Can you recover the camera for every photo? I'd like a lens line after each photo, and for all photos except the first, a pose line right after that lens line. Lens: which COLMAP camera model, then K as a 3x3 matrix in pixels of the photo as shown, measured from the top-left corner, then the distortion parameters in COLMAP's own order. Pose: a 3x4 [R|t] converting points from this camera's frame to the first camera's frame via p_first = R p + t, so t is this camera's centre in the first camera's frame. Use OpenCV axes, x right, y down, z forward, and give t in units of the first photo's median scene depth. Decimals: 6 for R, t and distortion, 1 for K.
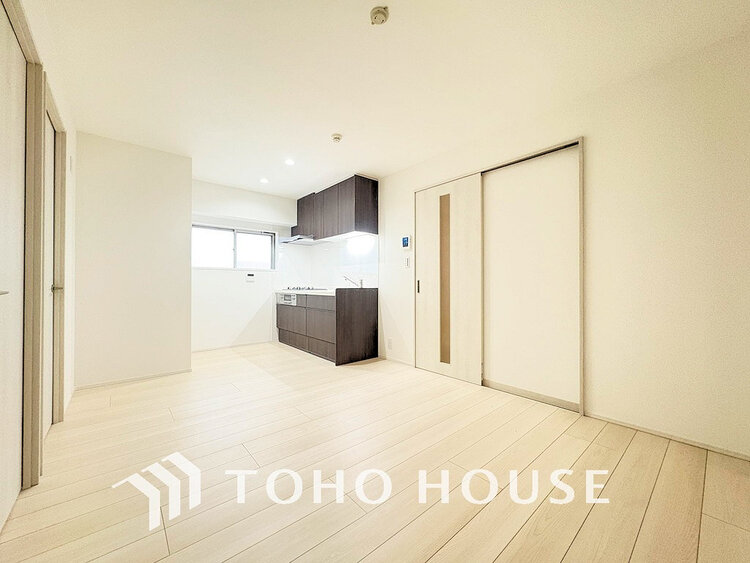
lens RADIAL K [[295.7, 0, 379.4], [0, 295.7, 282.9], [0, 0, 1]] dist [-0.010243, 0.000770]
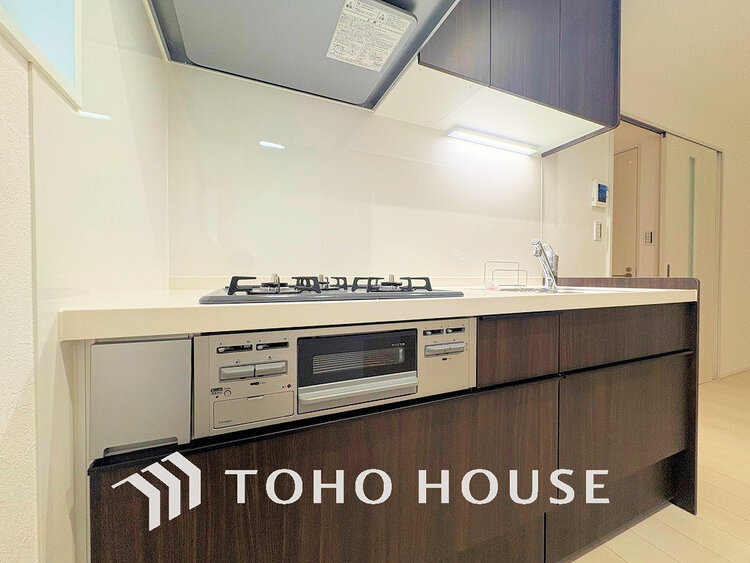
lens RADIAL K [[295.7, 0, 374.5], [0, 295.7, 280.4], [0, 0, 1]] dist [-0.010243, 0.000770]
pose [[0.311240, -0.012741, 0.950246, -0.439053], [-0.009059, 0.999825, 0.016372, 0.013590], [-0.950288, -0.013704, 0.311070, 0.964208]]
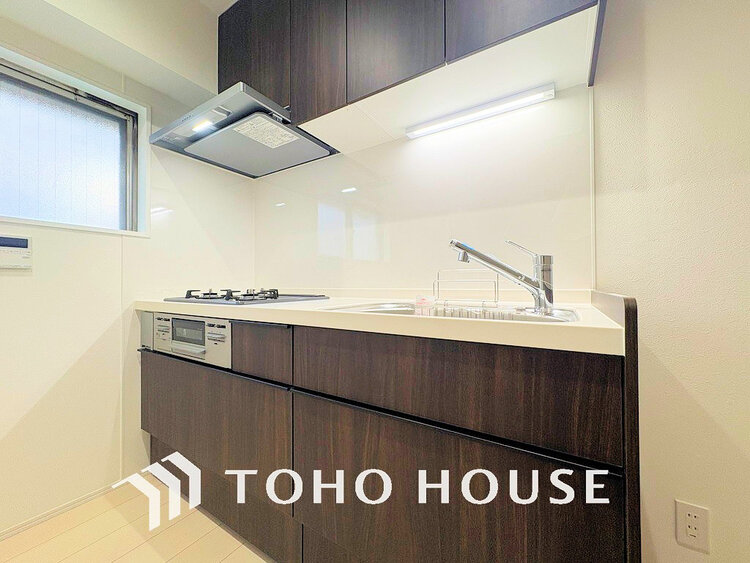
lens RADIAL K [[295.7, 0, 376.1], [0, 295.7, 280.4], [0, 0, 1]] dist [-0.010243, 0.000770]
pose [[0.955661, -0.007703, 0.294367, -0.231129], [0.009300, 0.999949, -0.004027, 0.007025], [-0.294321, 0.006586, 0.955684, 0.711166]]
